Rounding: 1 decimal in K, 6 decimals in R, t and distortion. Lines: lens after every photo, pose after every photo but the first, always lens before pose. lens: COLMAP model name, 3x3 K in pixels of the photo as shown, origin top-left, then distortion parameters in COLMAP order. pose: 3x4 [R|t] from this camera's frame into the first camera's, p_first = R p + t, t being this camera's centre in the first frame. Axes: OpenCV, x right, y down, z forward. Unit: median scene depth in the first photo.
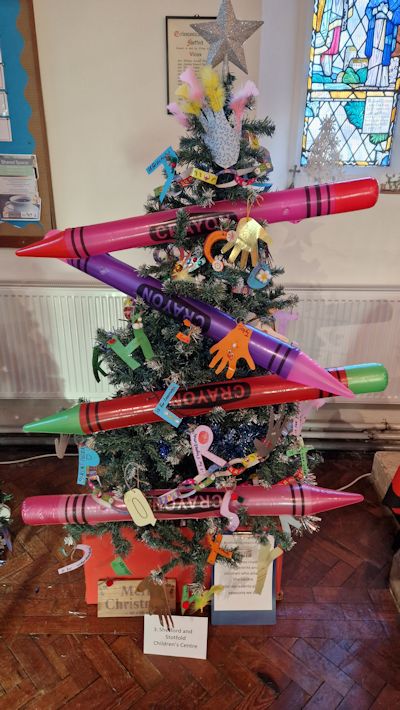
lens RADIAL K [[476.2, 0, 200.2], [0, 476.2, 347.5], [0, 0, 1]] dist [0.089594, -0.088647]
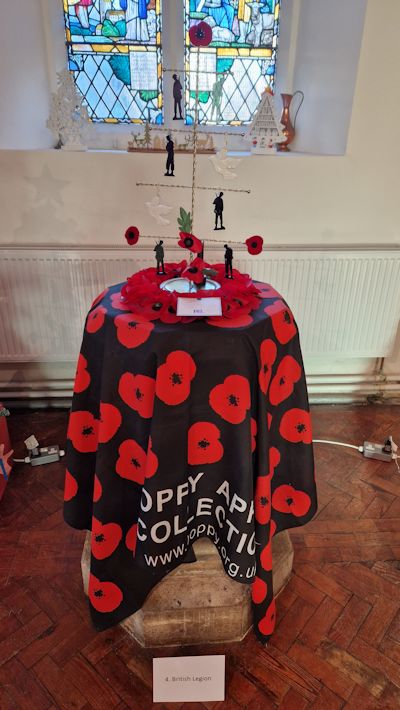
lens RADIAL K [[476.2, 0, 200.2], [0, 476.2, 347.5], [0, 0, 1]] dist [0.089594, -0.088647]
pose [[0.997300, -0.026372, 0.068541, 0.404304], [0.021473, 0.997227, 0.071256, 0.018029], [-0.070230, -0.069591, 0.995100, -0.036356]]
